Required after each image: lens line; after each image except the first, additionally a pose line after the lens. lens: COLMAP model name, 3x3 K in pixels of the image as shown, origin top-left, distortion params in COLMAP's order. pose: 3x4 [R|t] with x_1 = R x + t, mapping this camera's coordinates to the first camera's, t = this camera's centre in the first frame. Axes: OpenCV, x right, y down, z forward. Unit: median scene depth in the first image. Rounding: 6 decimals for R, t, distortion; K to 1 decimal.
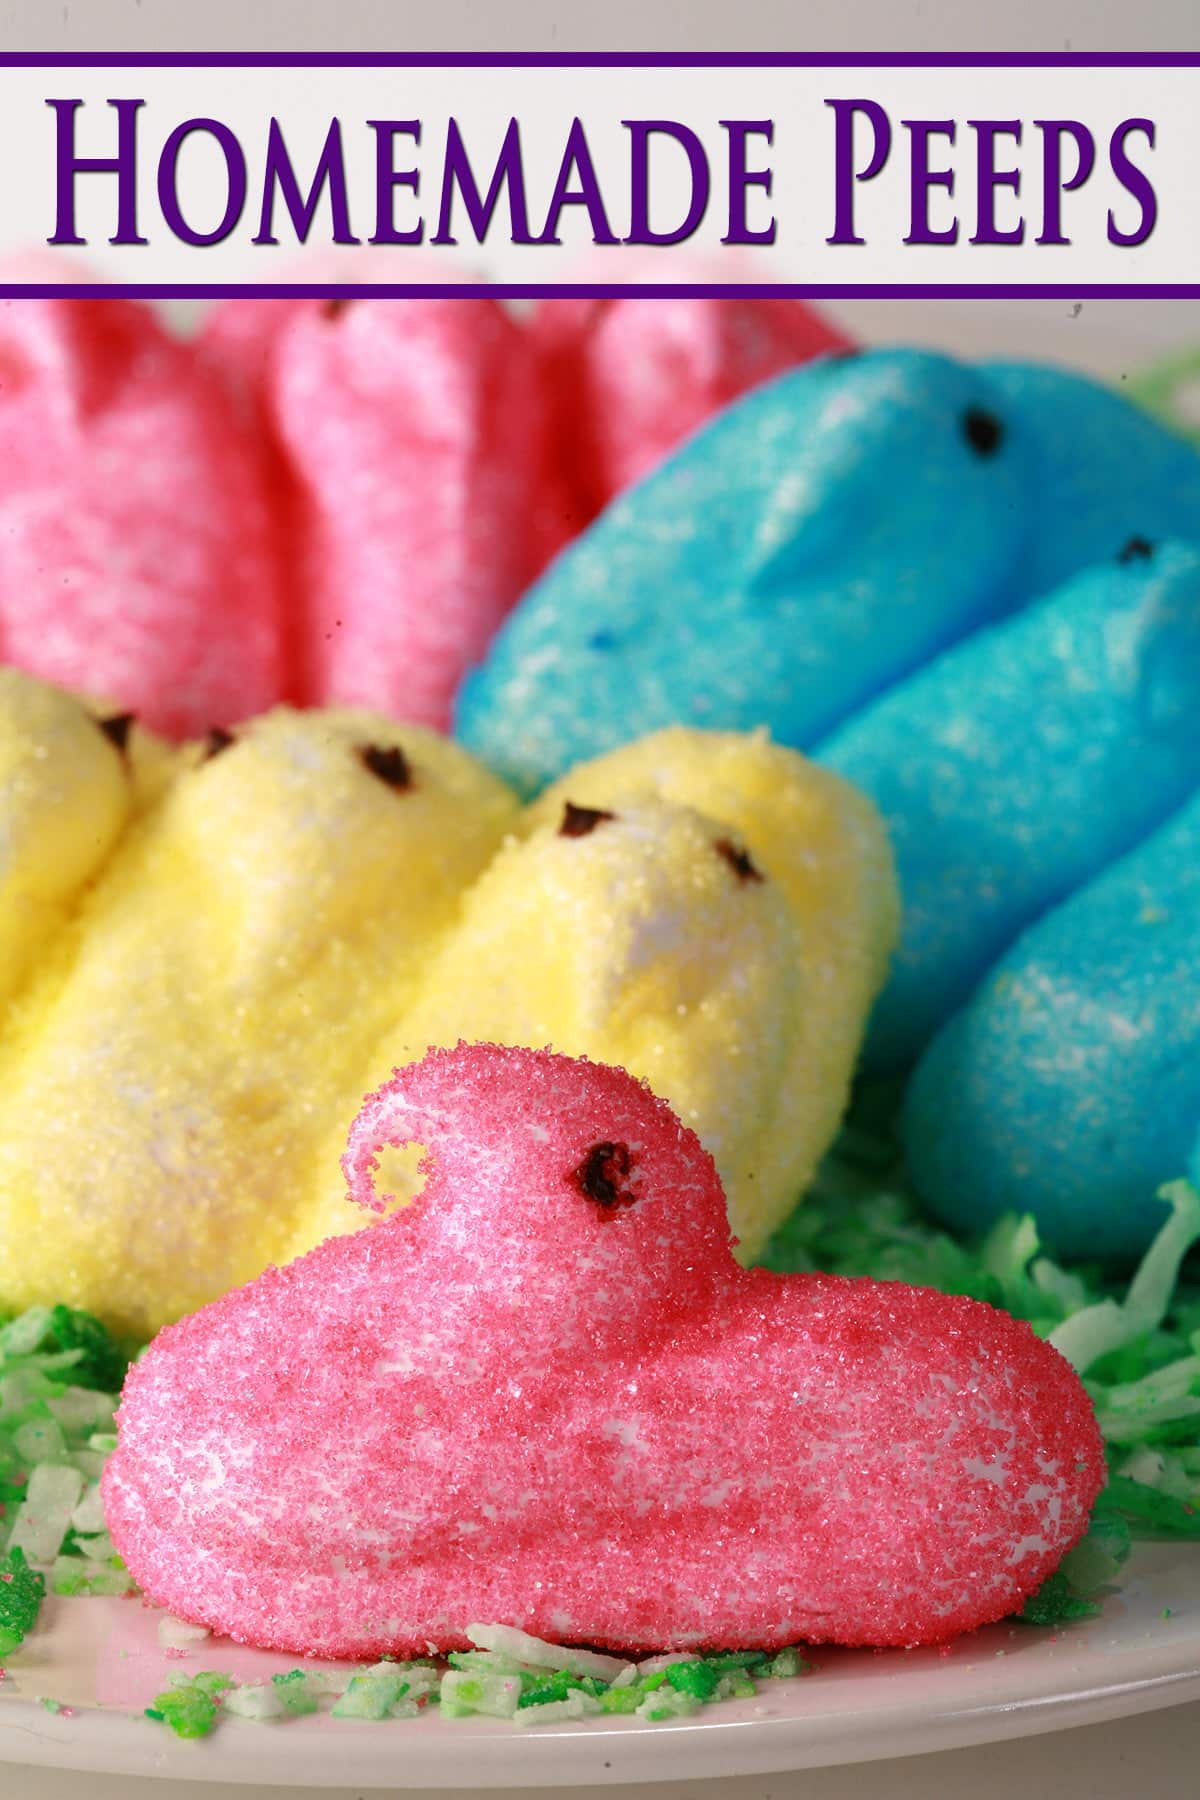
lens RADIAL K [[8096.9, 0, 600.0], [0, 8096.9, 900.0], [0, 0, 1]] dist [-0.435373, 5.437761]
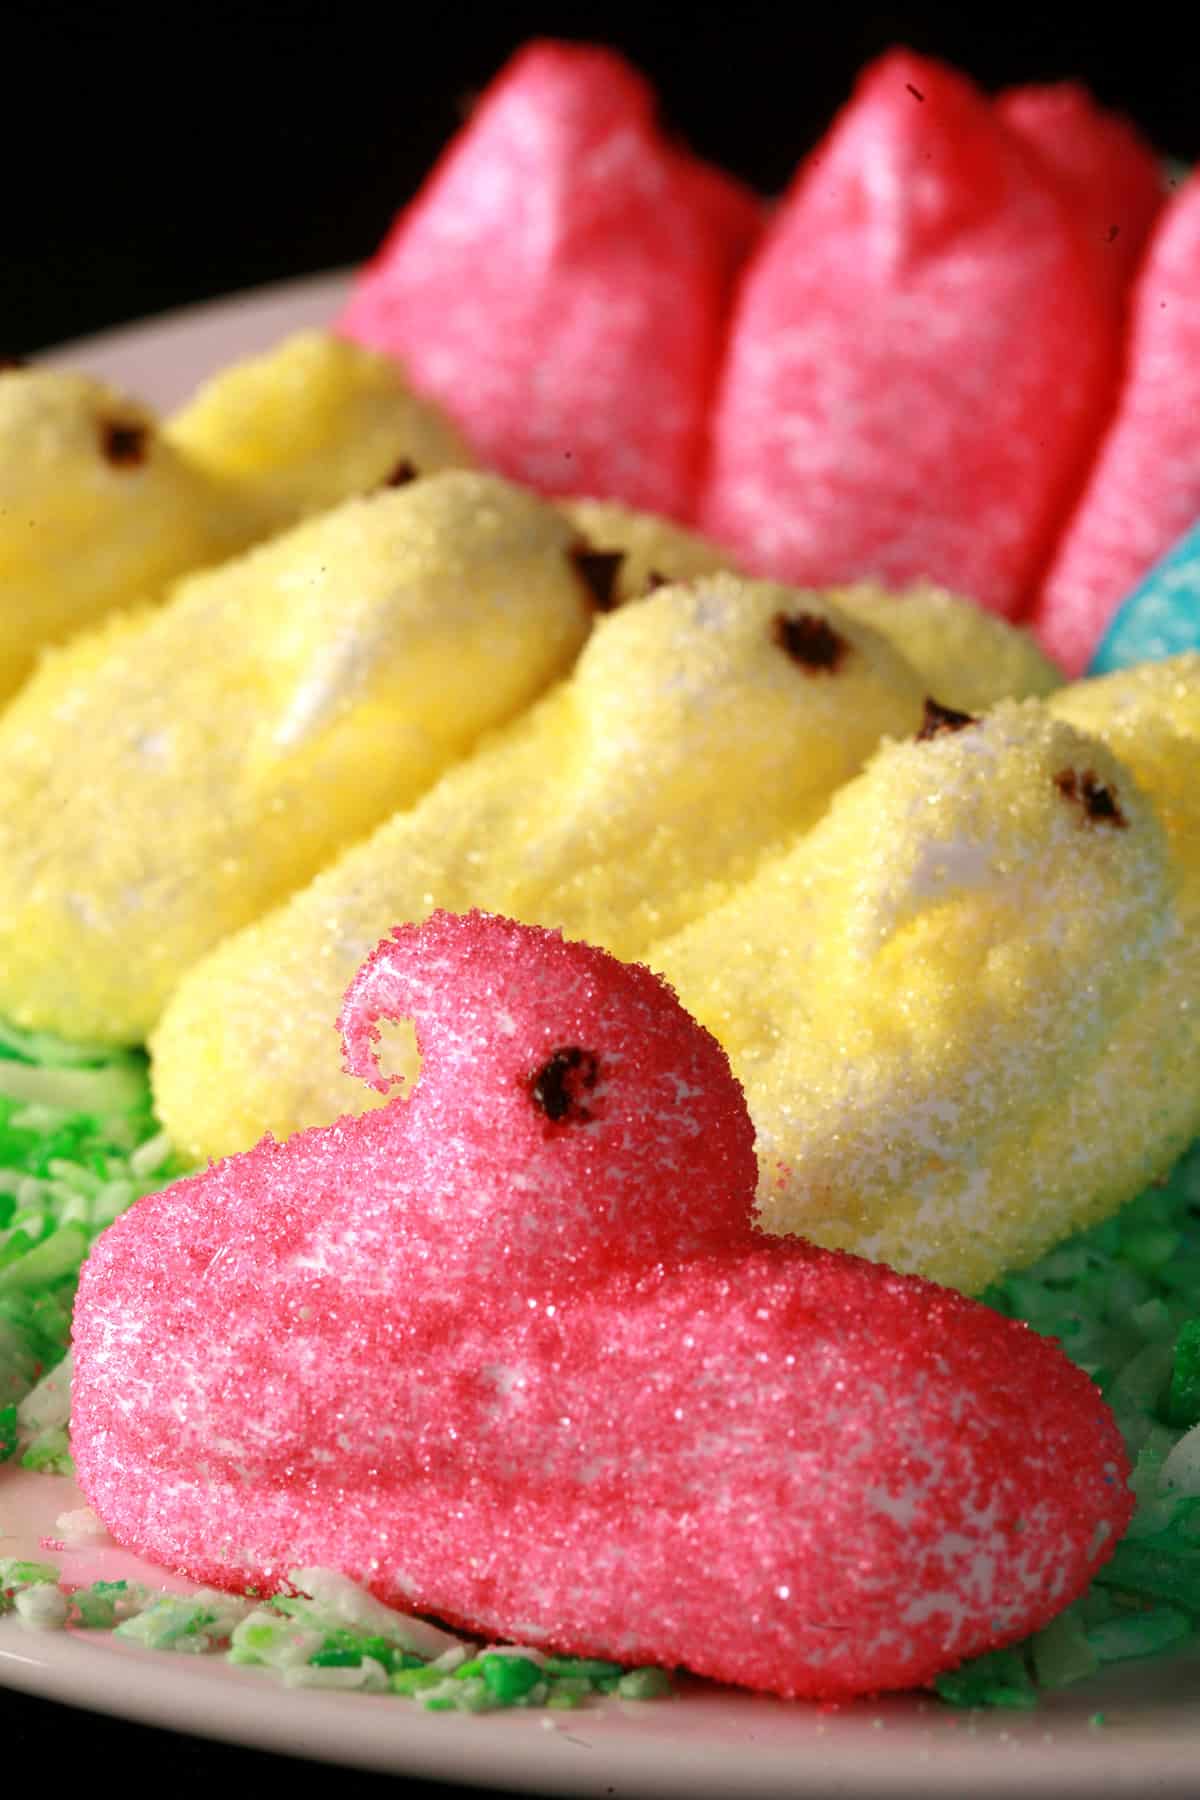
lens RADIAL K [[8096.9, 0, 600.0], [0, 8096.9, 900.0], [0, 0, 1]] dist [-0.435373, 5.437761]
pose [[0.875439, 0.149623, -0.459586, 0.395798], [-0.159773, 0.987008, 0.016988, -0.000386], [0.456157, 0.058558, 0.887971, 0.241492]]
